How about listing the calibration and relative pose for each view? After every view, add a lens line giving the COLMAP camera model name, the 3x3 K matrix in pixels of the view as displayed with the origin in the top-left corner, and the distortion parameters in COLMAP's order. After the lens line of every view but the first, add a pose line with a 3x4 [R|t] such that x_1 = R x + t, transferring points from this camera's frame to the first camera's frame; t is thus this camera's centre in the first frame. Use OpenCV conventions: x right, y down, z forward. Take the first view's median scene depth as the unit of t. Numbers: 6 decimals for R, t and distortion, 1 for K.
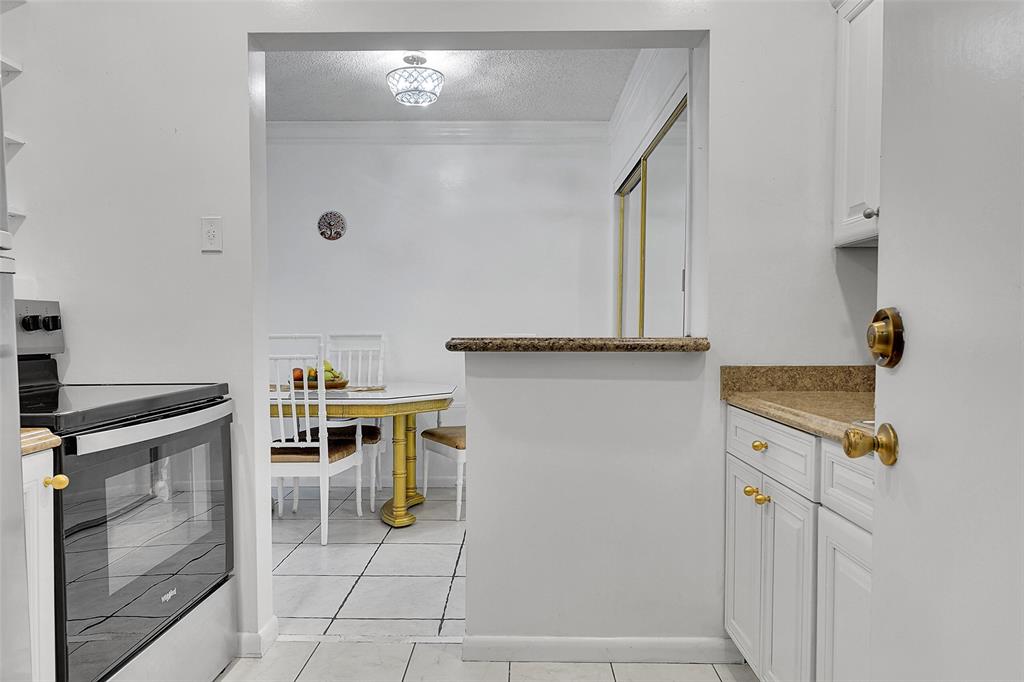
lens RADIAL K [[639.8, 0, 512.0], [0, 639.8, 346.4], [0, 0, 1]] dist [0.006117, 0.000662]
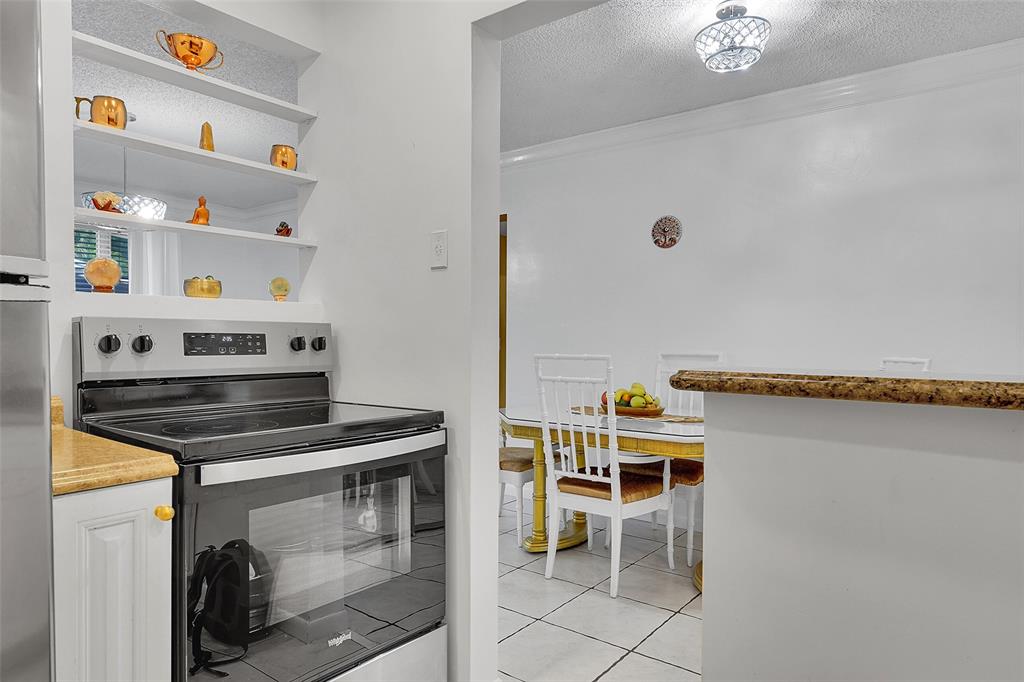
lens RADIAL K [[639.8, 0, 512.0], [0, 639.8, 346.4], [0, 0, 1]] dist [0.006117, 0.000662]
pose [[0.798712, 0.013080, -0.601572, 0.177674], [-0.025151, 0.999616, -0.011659, -0.026028], [0.601188, 0.024442, 0.798734, 0.324992]]
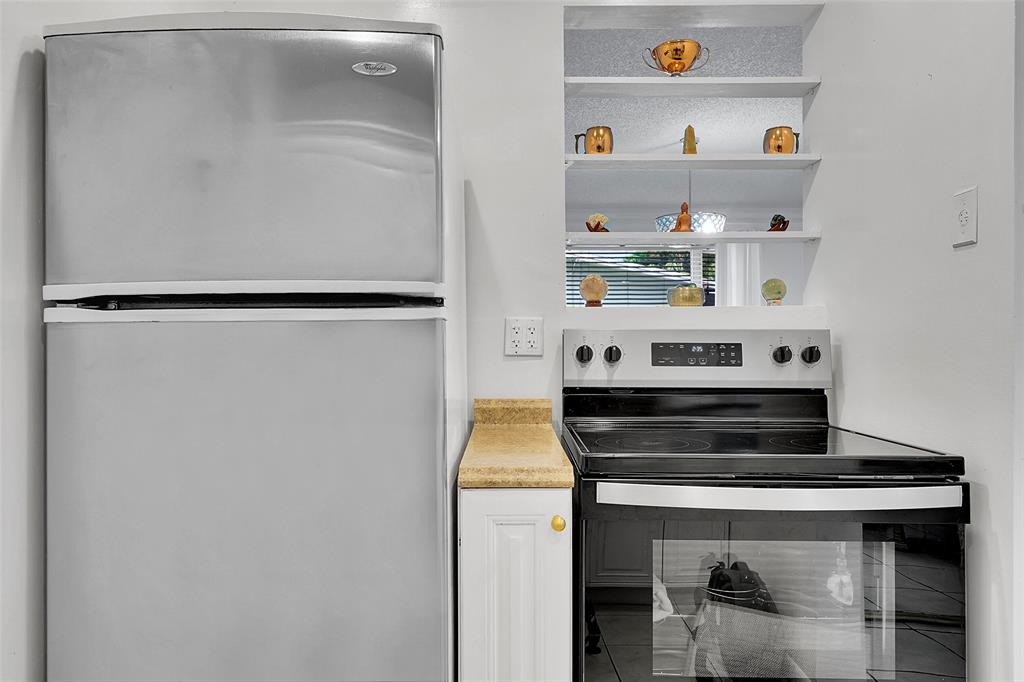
lens RADIAL K [[644.2, 0, 509.8], [0, 644.2, 345.8], [0, 0, 1]] dist [0.001613, 0.000850]
pose [[0.005432, 0.003986, -0.999977, 0.166008], [-0.031314, 0.999502, 0.003814, -0.036741], [0.999495, 0.031292, 0.005554, 0.553667]]
